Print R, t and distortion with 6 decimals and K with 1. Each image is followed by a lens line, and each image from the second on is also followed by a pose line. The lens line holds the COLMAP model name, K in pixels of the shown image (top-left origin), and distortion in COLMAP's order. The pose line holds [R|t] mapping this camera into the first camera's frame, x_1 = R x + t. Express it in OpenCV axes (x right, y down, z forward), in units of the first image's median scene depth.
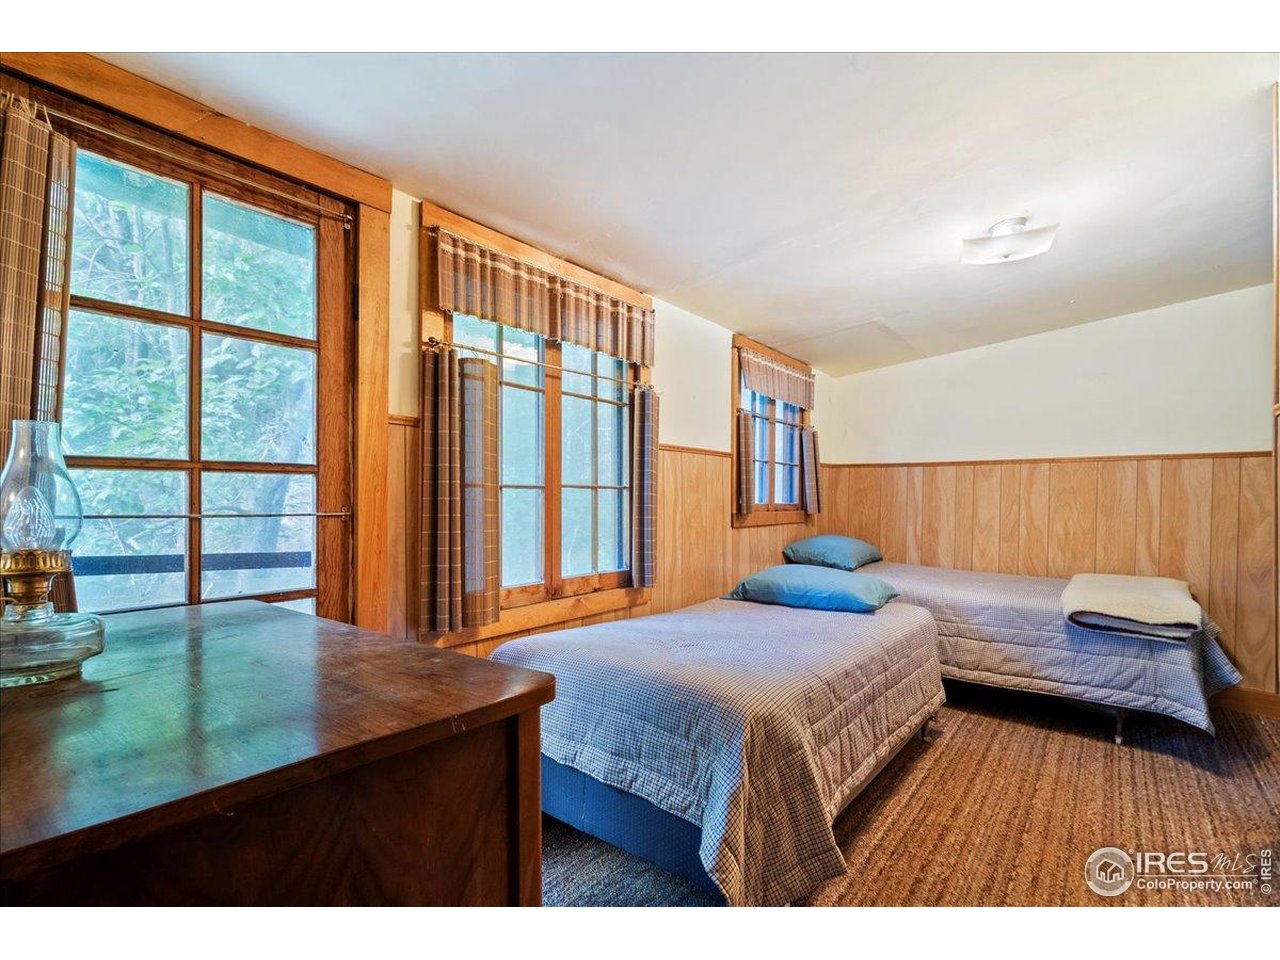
lens RADIAL K [[622.9, 0, 641.4], [0, 622.9, 503.3], [0, 0, 1]] dist [-0.003175, 0.000101]
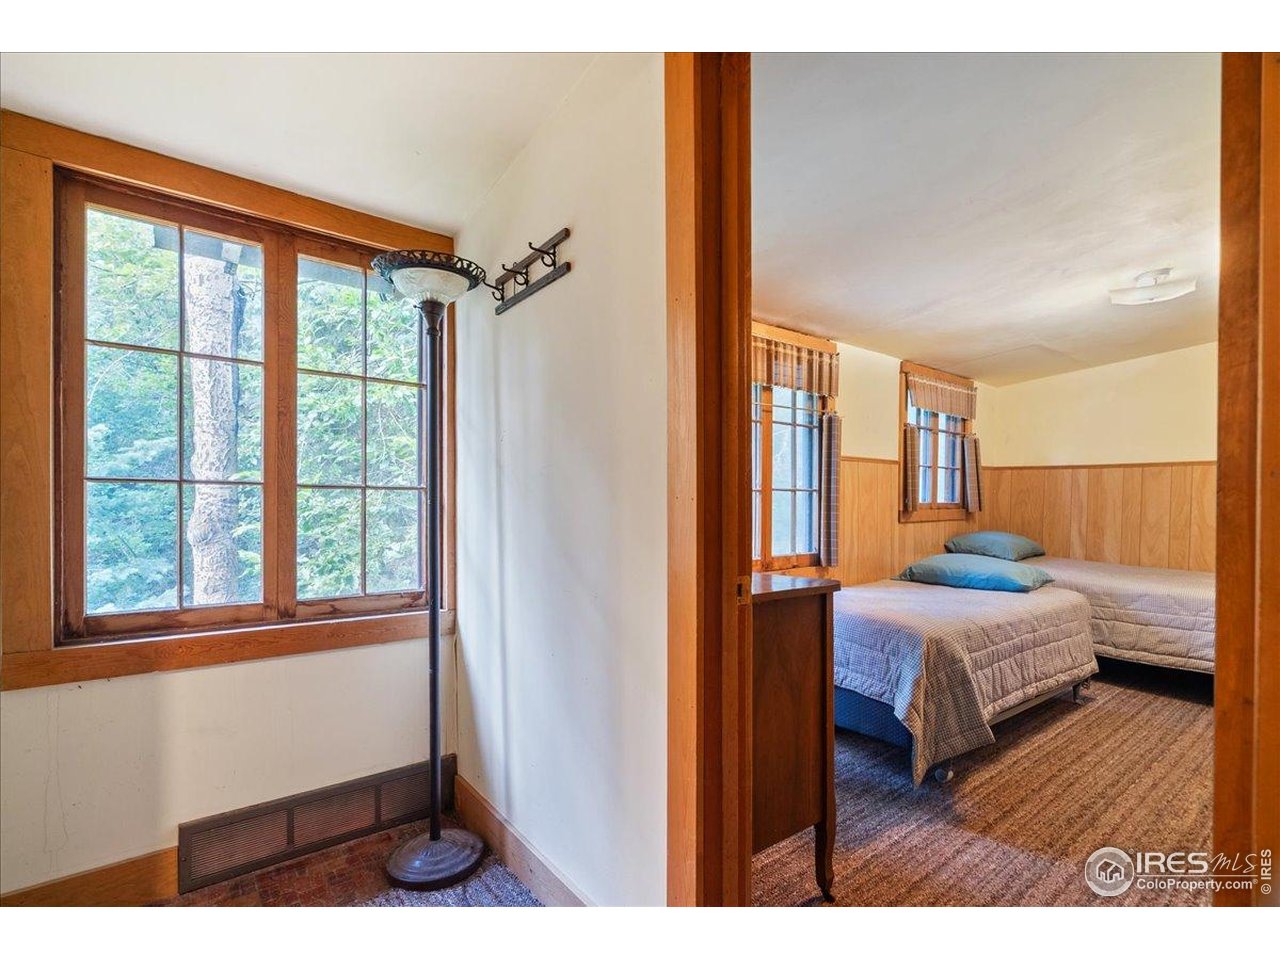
lens RADIAL K [[611.3, 0, 633.6], [0, 611.3, 507.5], [0, 0, 1]] dist [0.003758, 0.000037]
pose [[0.970955, 0.003592, -0.239234, -0.084301], [-0.001542, 0.999960, 0.008756, 0.000198], [0.239256, -0.008133, 0.970923, -0.325488]]
